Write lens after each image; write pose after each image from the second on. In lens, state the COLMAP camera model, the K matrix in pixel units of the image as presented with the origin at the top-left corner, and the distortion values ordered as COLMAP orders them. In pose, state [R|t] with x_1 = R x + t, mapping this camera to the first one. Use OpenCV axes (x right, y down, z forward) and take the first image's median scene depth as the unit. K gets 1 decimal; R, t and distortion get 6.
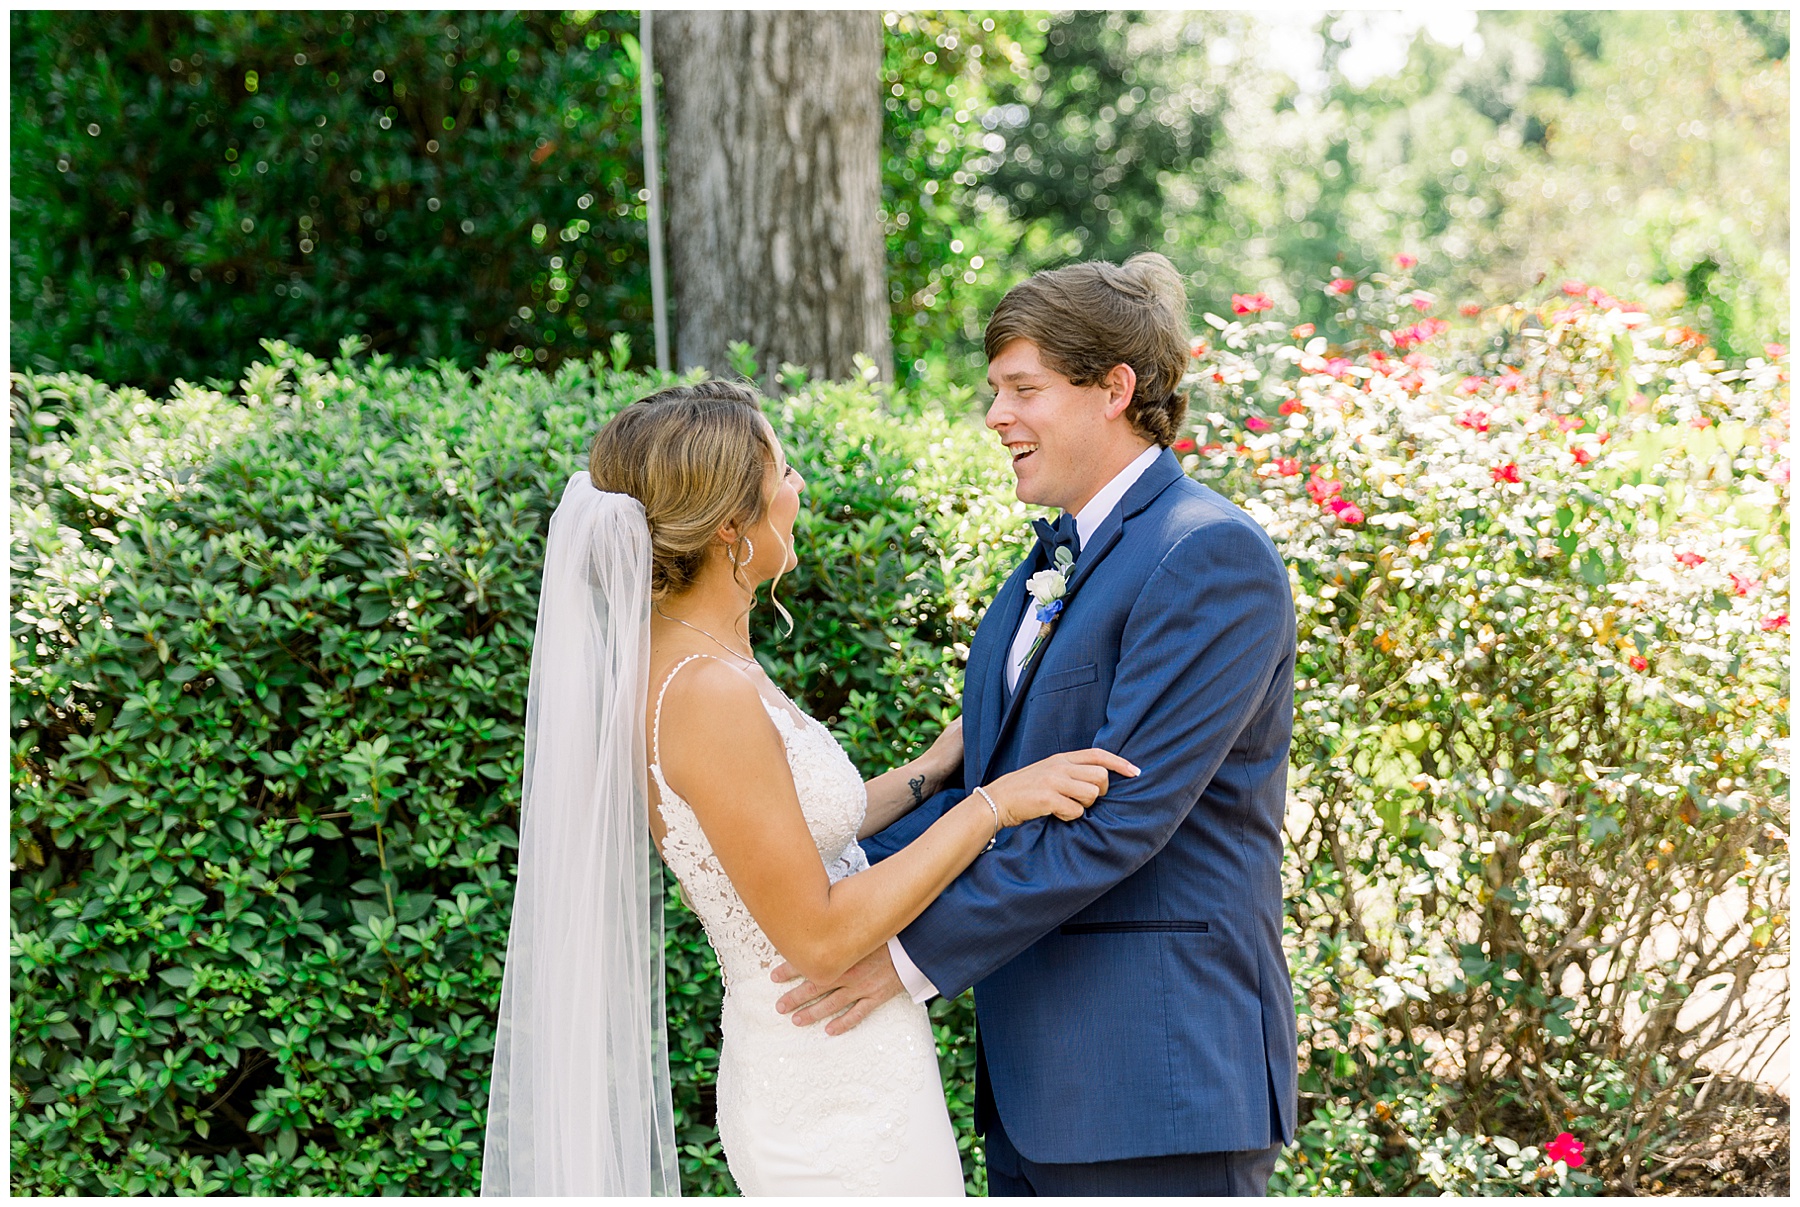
lens RADIAL K [[3017.5, 0, 897.6], [0, 3017.5, 573.6], [0, 0, 1]] dist [-0.004248, -0.068963]
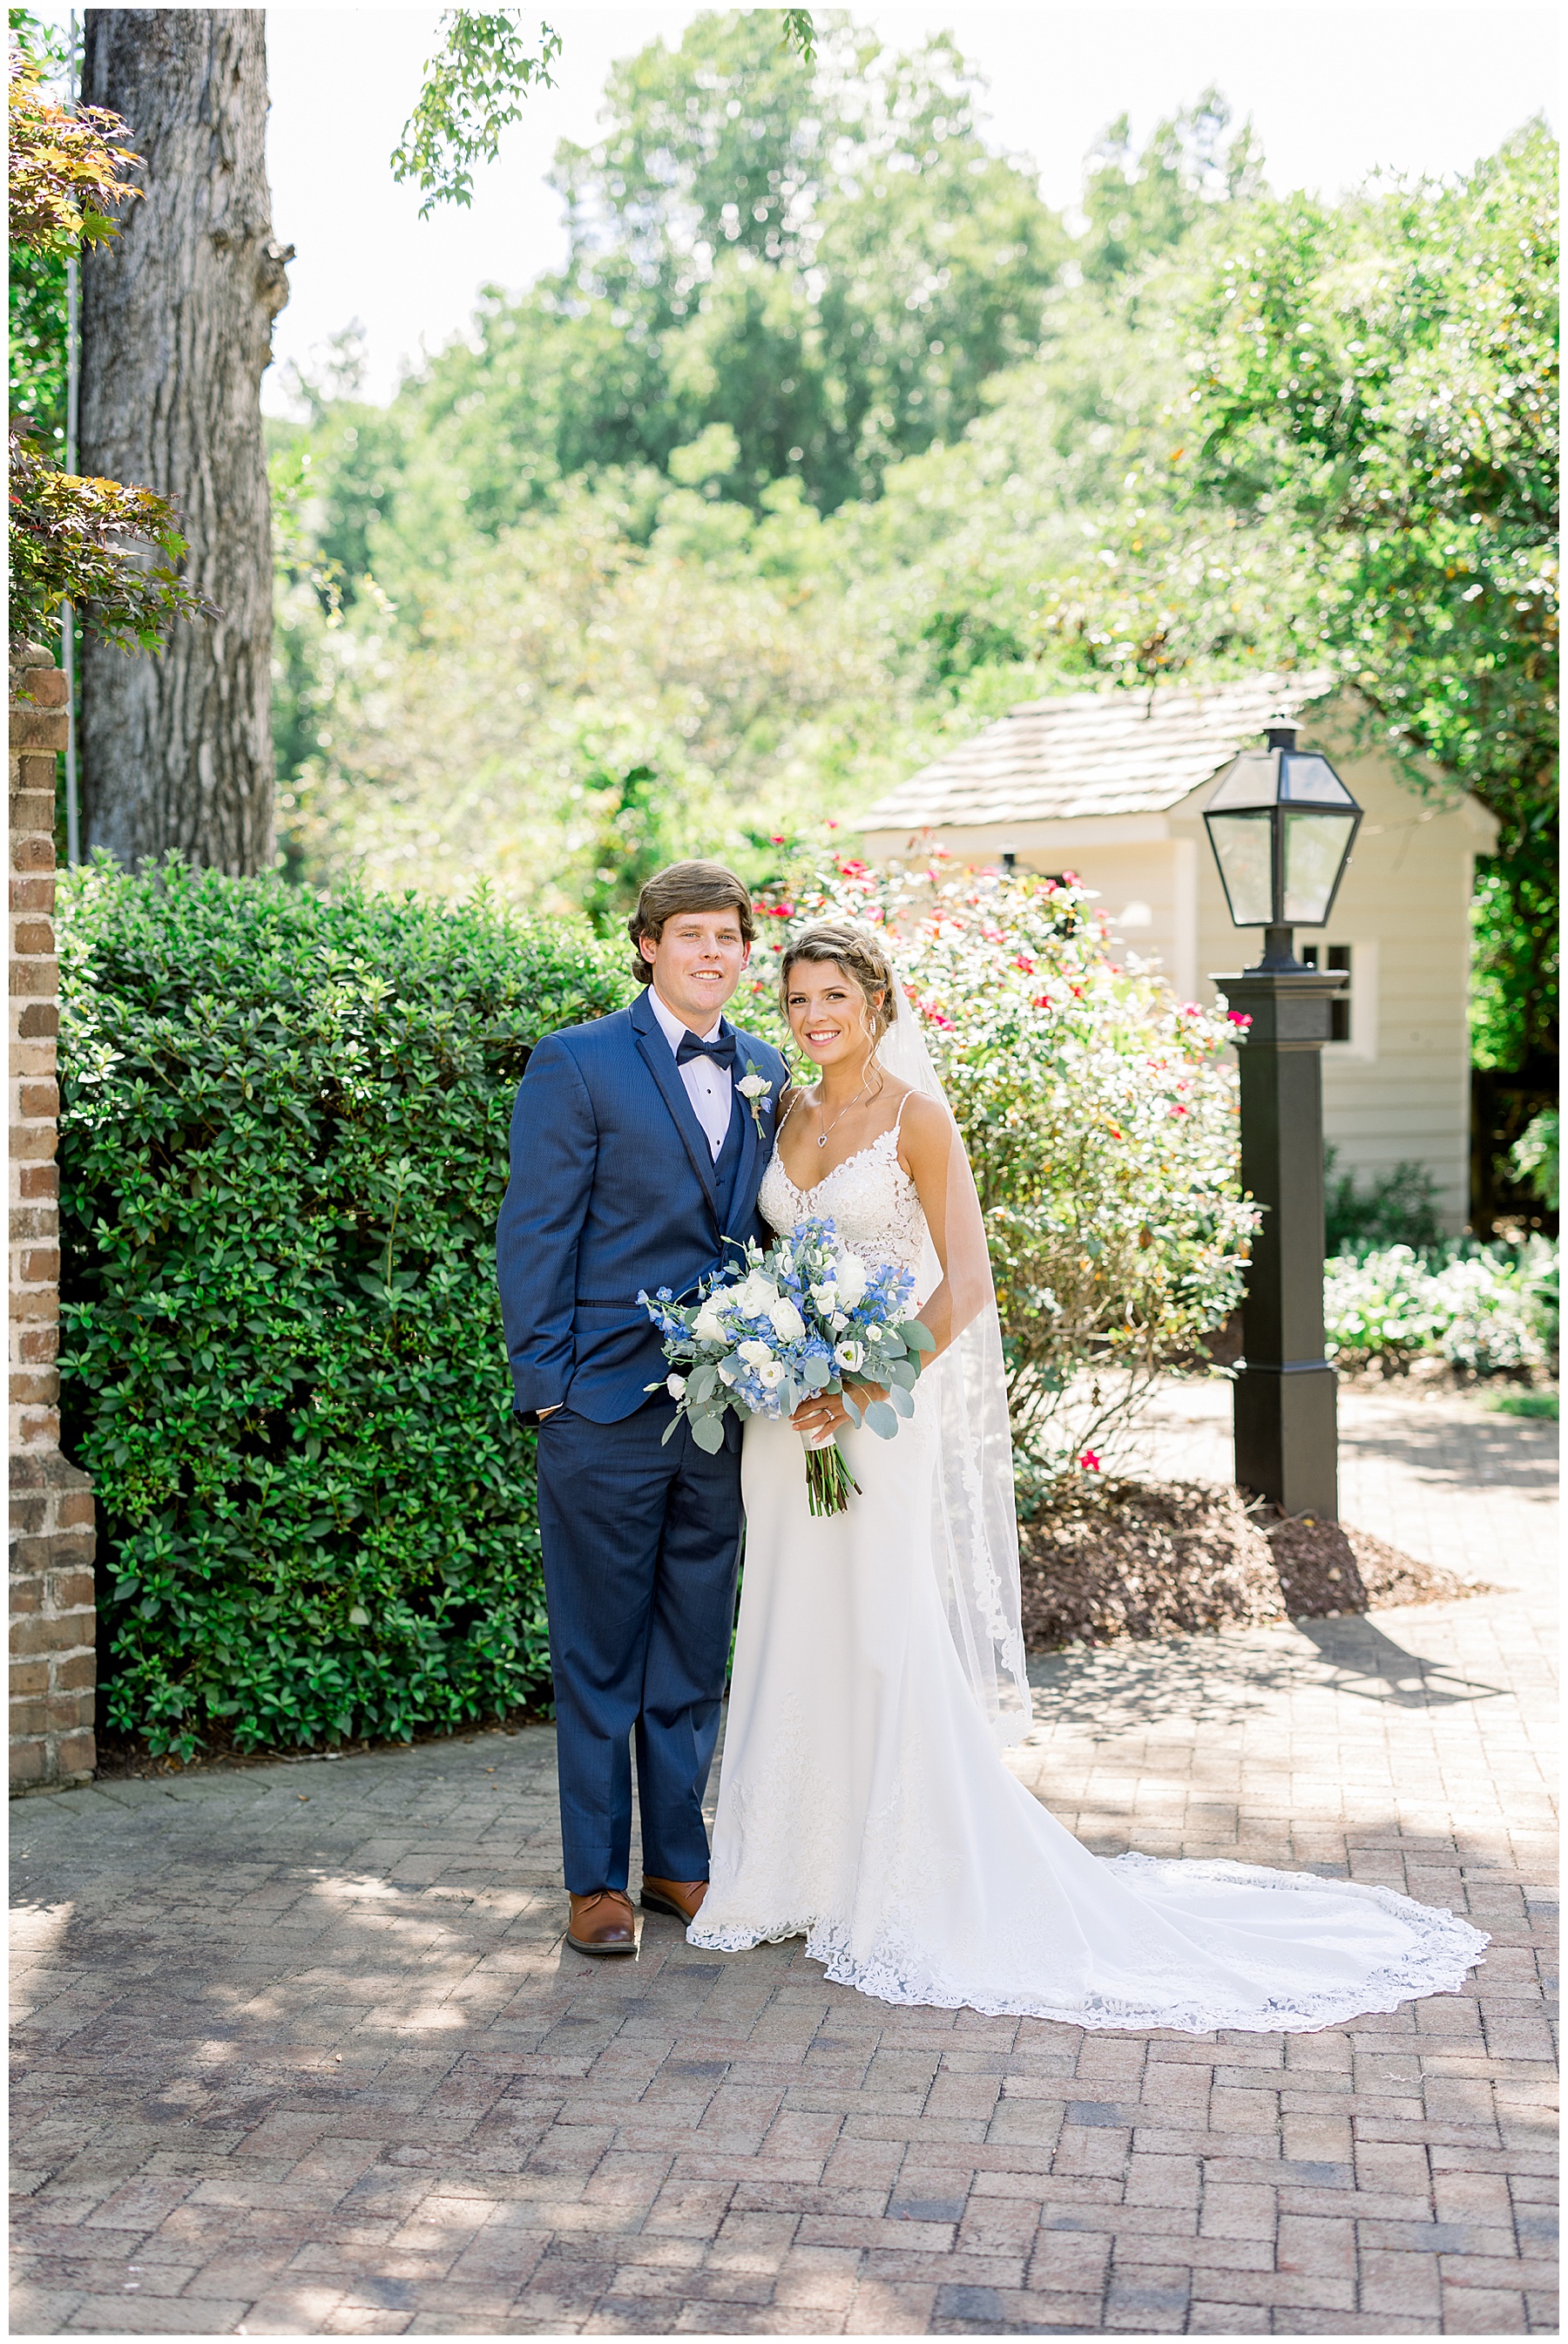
lens RADIAL K [[3323.5, 0, 778.6], [0, 3323.5, 1209.9], [0, 0, 1]] dist [0.011786, 0.026696]
pose [[0.928680, 0.023184, 0.370156, -0.579201], [-0.040609, 0.998400, 0.039351, 0.010081], [-0.368652, -0.051576, 0.928136, -0.502444]]
